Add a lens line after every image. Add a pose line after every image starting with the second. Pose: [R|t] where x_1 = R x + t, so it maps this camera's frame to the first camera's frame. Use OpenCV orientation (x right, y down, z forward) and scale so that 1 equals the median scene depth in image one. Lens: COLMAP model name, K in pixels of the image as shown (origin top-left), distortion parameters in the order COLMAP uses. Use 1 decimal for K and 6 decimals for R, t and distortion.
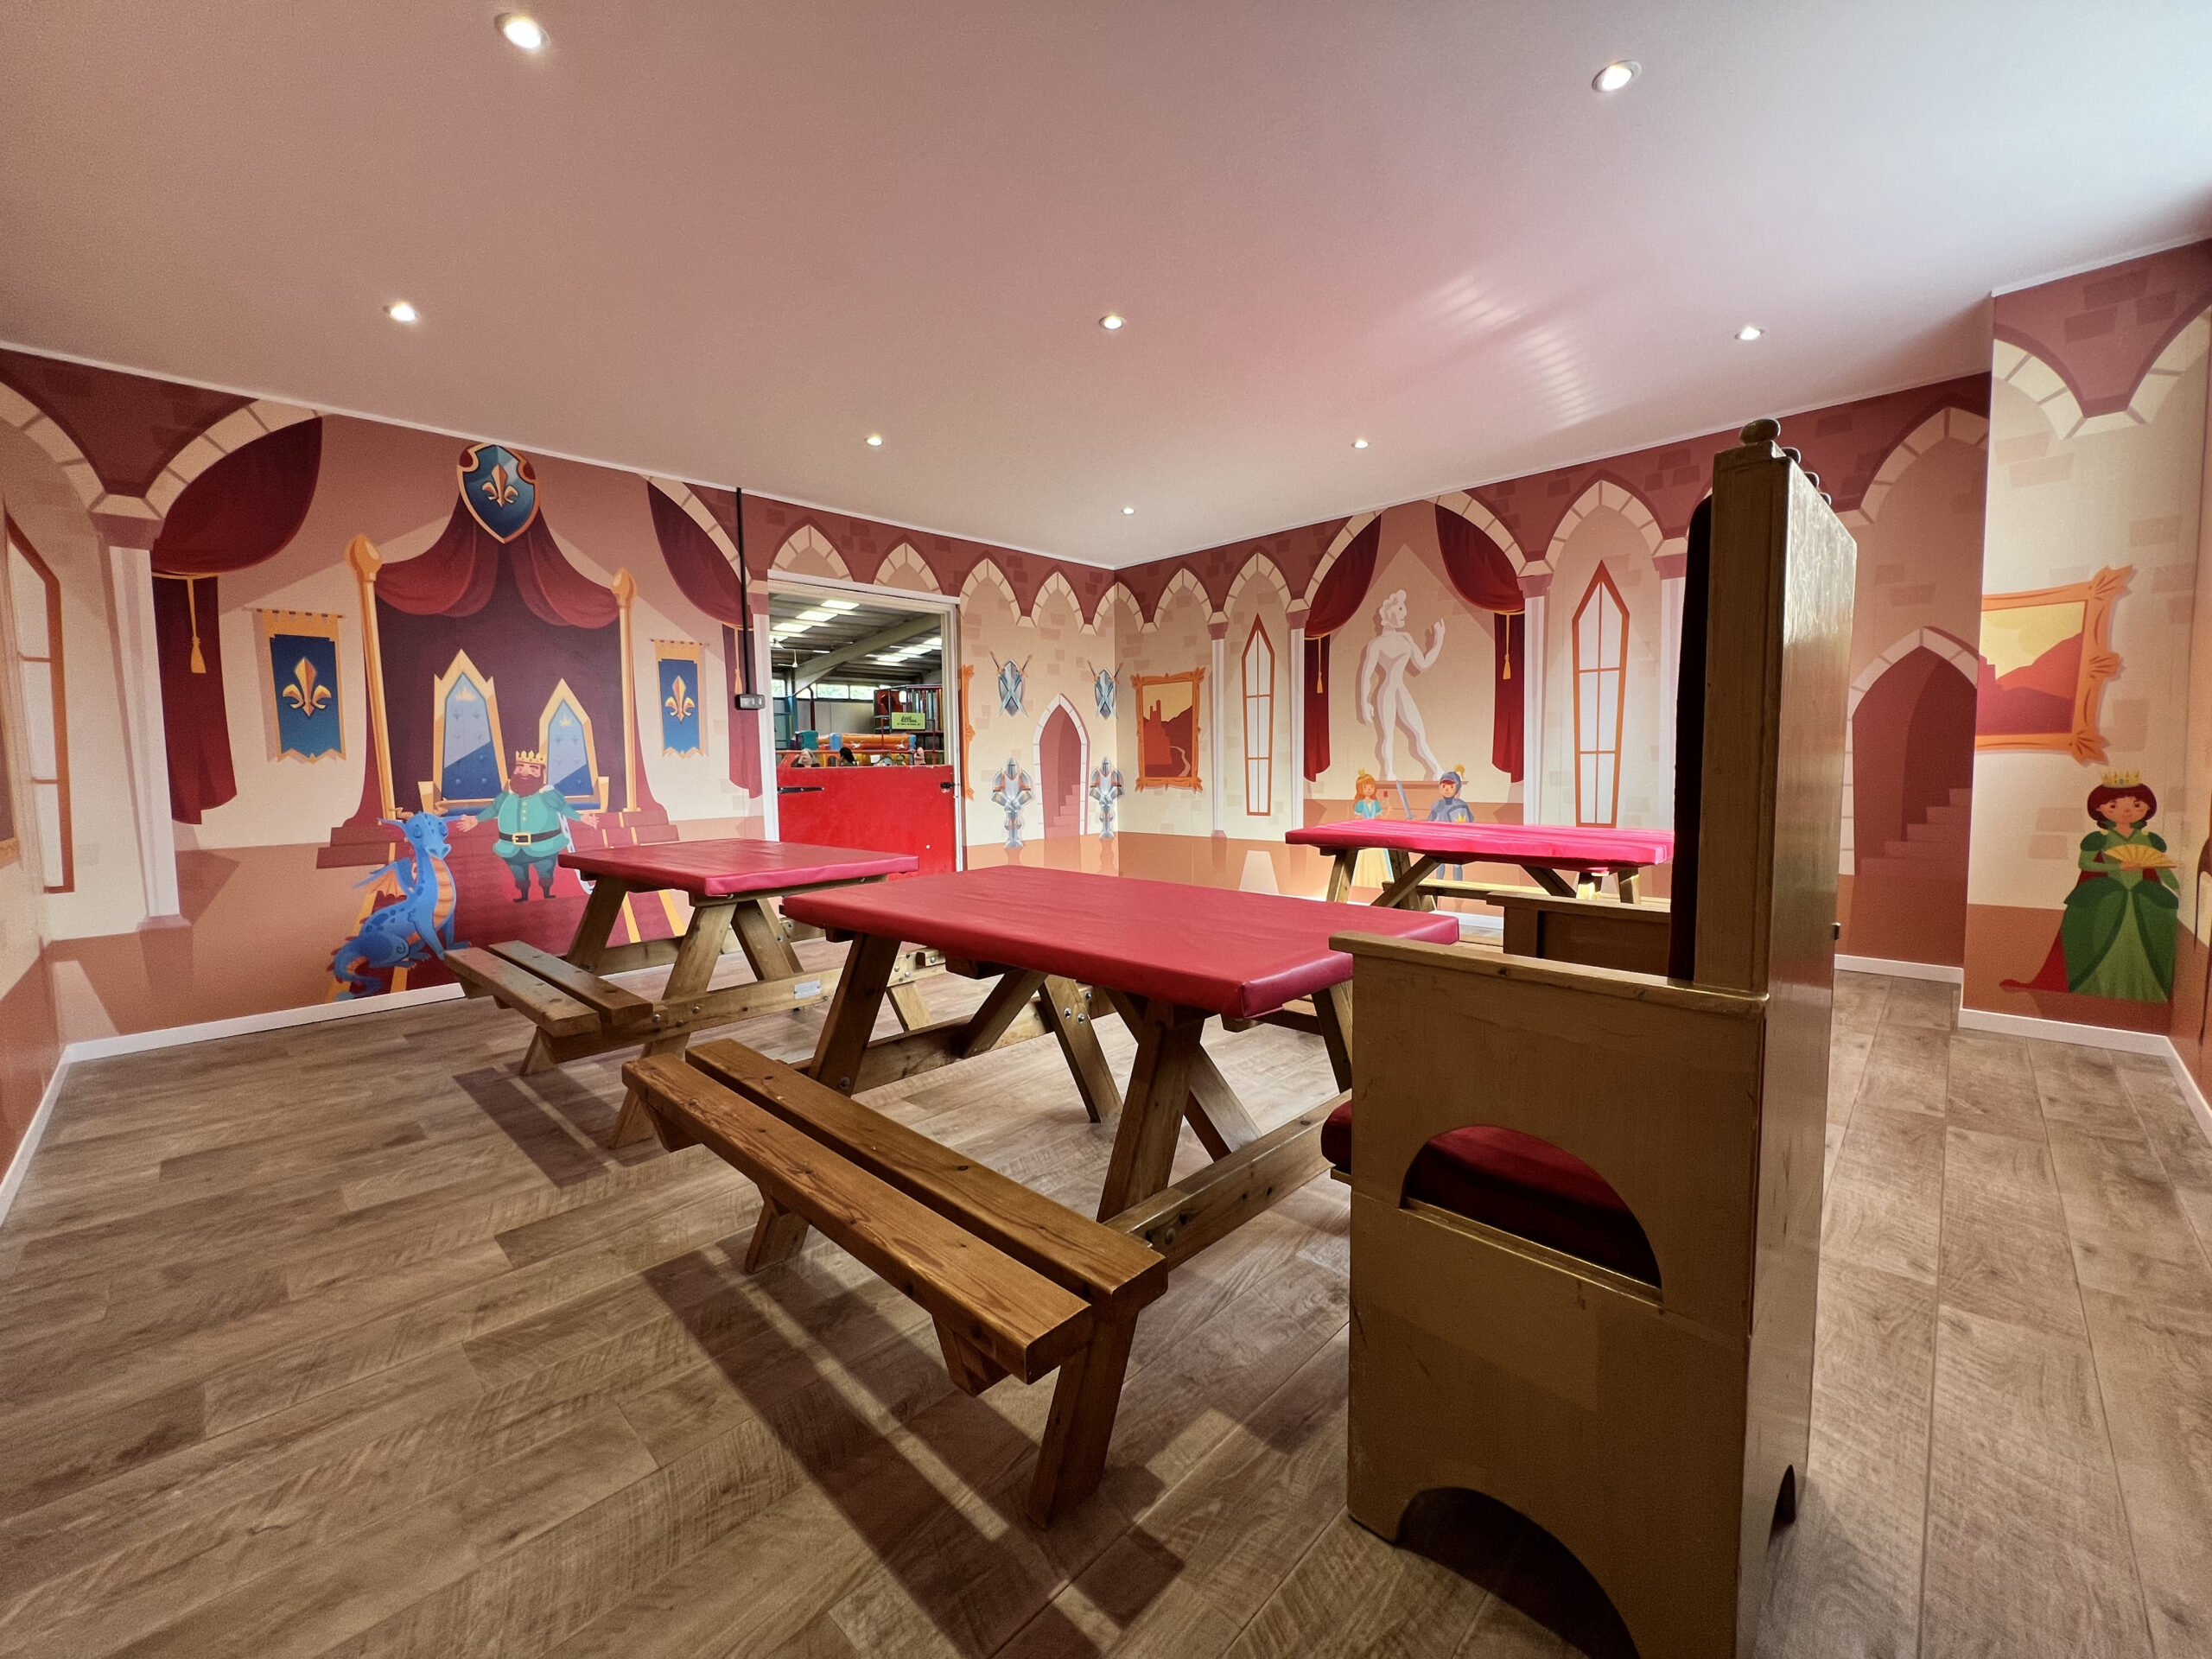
lens RADIAL K [[882.9, 0, 1114.9], [0, 882.9, 829.2], [0, 0, 1]] dist [-0.006172, 0.002261]
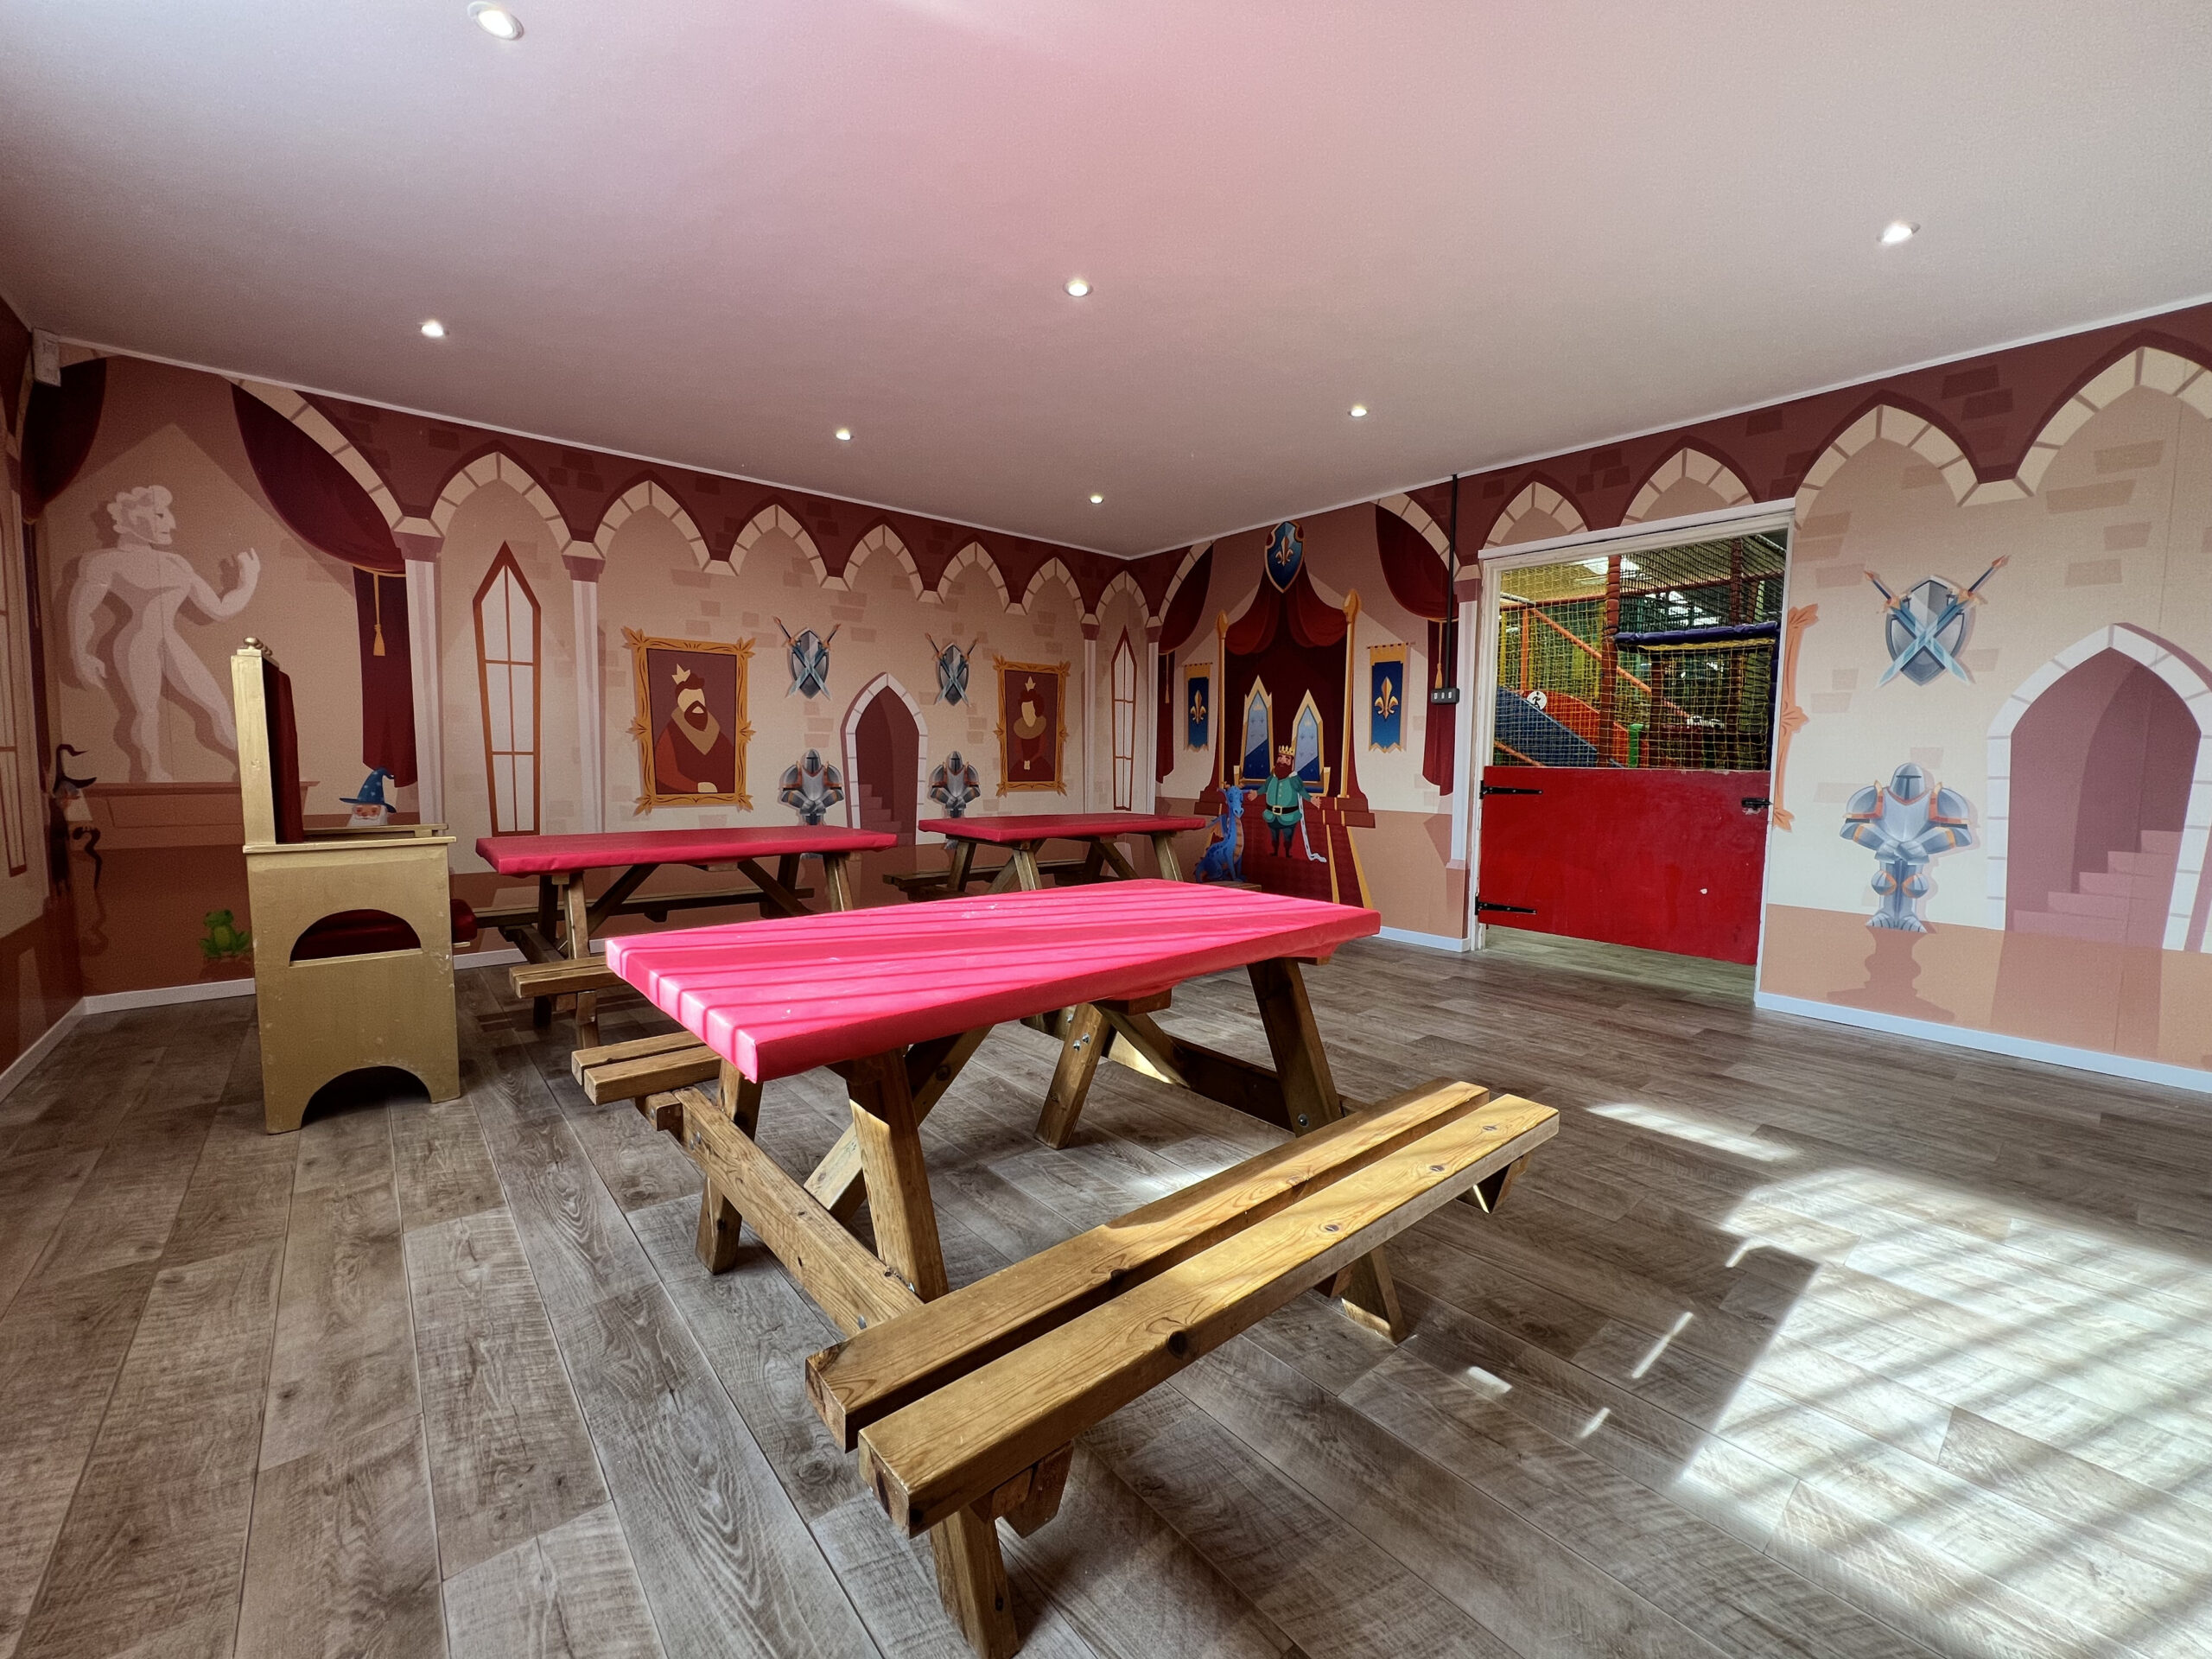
lens RADIAL K [[876.9, 0, 1121.7], [0, 876.9, 817.5], [0, 0, 1]] dist [-0.004661, -0.000327]
pose [[-0.085578, 0.089893, -0.992268, 0.619705], [-0.086727, 0.991469, 0.097300, -0.079660], [0.992550, 0.094383, -0.077052, 0.781387]]
